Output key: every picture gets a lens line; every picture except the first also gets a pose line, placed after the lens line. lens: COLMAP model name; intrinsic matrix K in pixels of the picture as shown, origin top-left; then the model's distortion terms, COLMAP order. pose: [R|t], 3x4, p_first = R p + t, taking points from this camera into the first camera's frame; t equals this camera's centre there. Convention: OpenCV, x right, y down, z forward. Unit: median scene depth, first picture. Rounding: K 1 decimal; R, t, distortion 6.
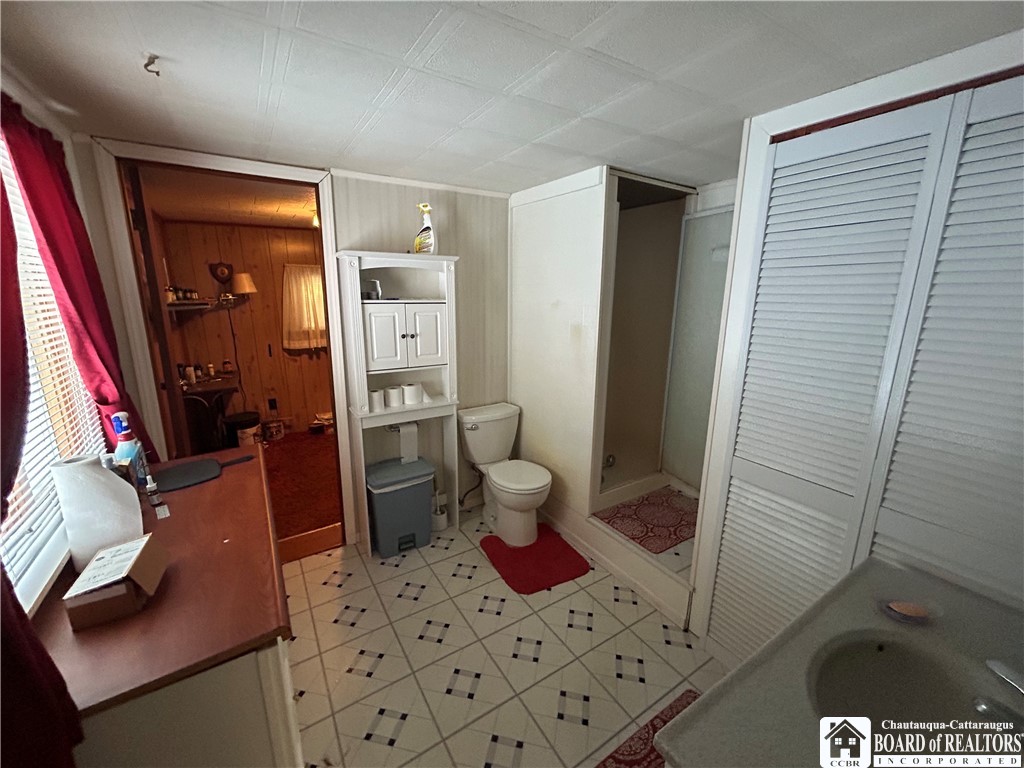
lens RADIAL K [[412.3, 0, 511.4], [0, 412.3, 384.9], [0, 0, 1]] dist [-0.001291, 0.000403]
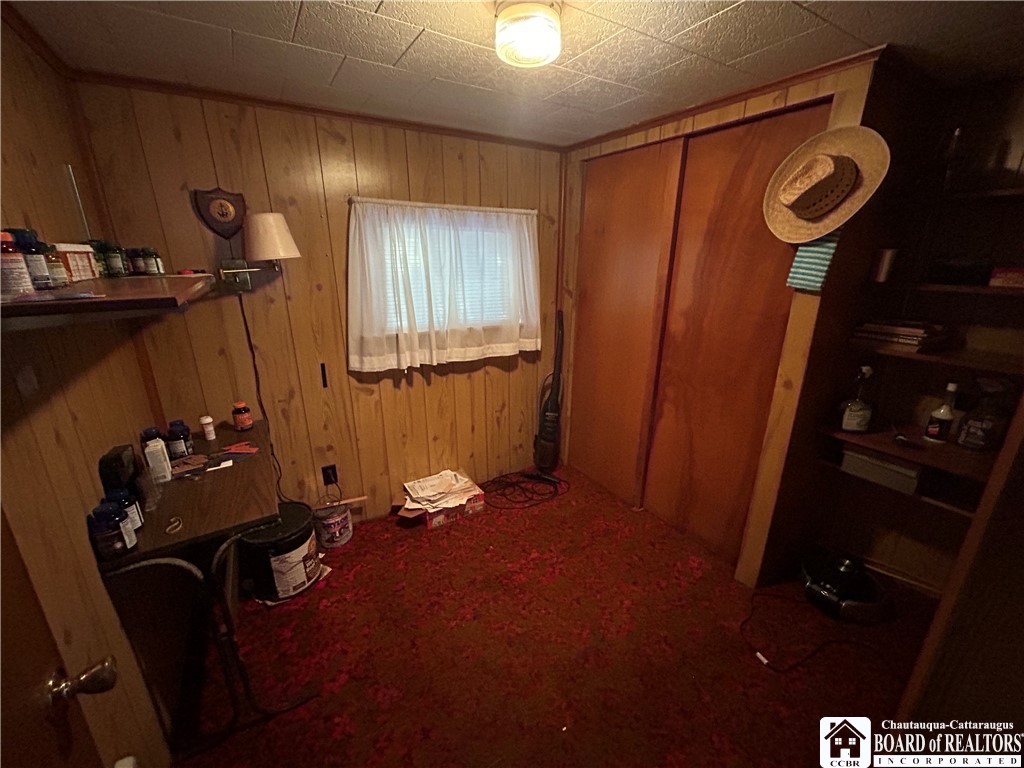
lens RADIAL K [[412.3, 0, 512.2], [0, 412.3, 383.1], [0, 0, 1]] dist [-0.001291, 0.000403]
pose [[0.999976, 0.001667, -0.006705, -0.352578], [-0.001190, 0.997507, 0.070552, -0.110288], [0.006806, -0.070542, 0.997486, 0.498904]]
